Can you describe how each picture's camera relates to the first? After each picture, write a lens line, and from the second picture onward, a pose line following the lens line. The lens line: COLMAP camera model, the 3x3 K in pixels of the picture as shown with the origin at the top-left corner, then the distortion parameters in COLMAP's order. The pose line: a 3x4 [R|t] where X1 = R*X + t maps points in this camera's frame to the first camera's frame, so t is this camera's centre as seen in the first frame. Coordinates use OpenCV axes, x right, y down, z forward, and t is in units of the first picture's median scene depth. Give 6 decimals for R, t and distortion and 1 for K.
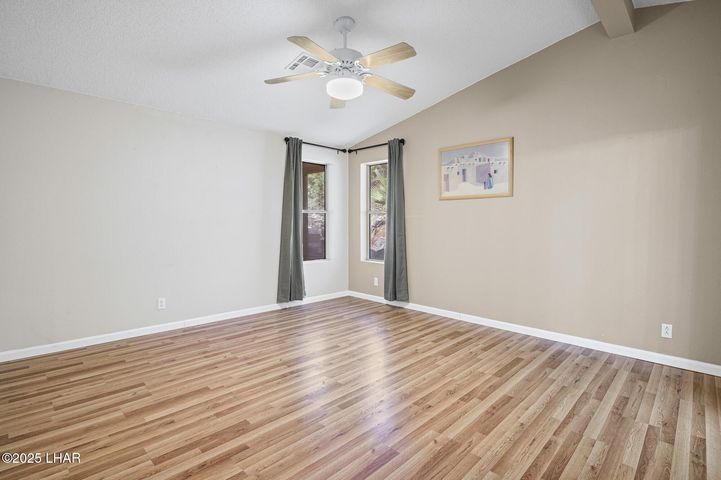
lens RADIAL K [[354.6, 0, 363.1], [0, 354.6, 241.4], [0, 0, 1]] dist [-0.017424, -0.008783]
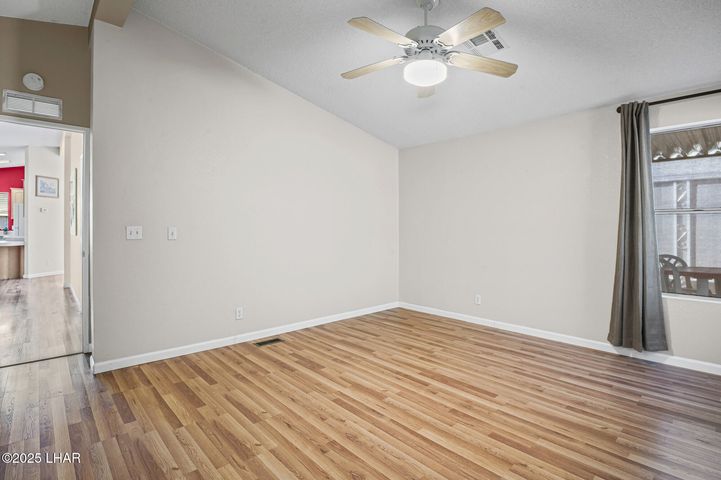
lens RADIAL K [[354.6, 0, 363.7], [0, 354.6, 225.5], [0, 0, 1]] dist [-0.017424, -0.008783]
pose [[-0.050625, -0.014189, -0.998617, 0.909095], [-0.058055, 0.998250, -0.011241, -0.045250], [0.997029, 0.057406, -0.051360, 1.000216]]
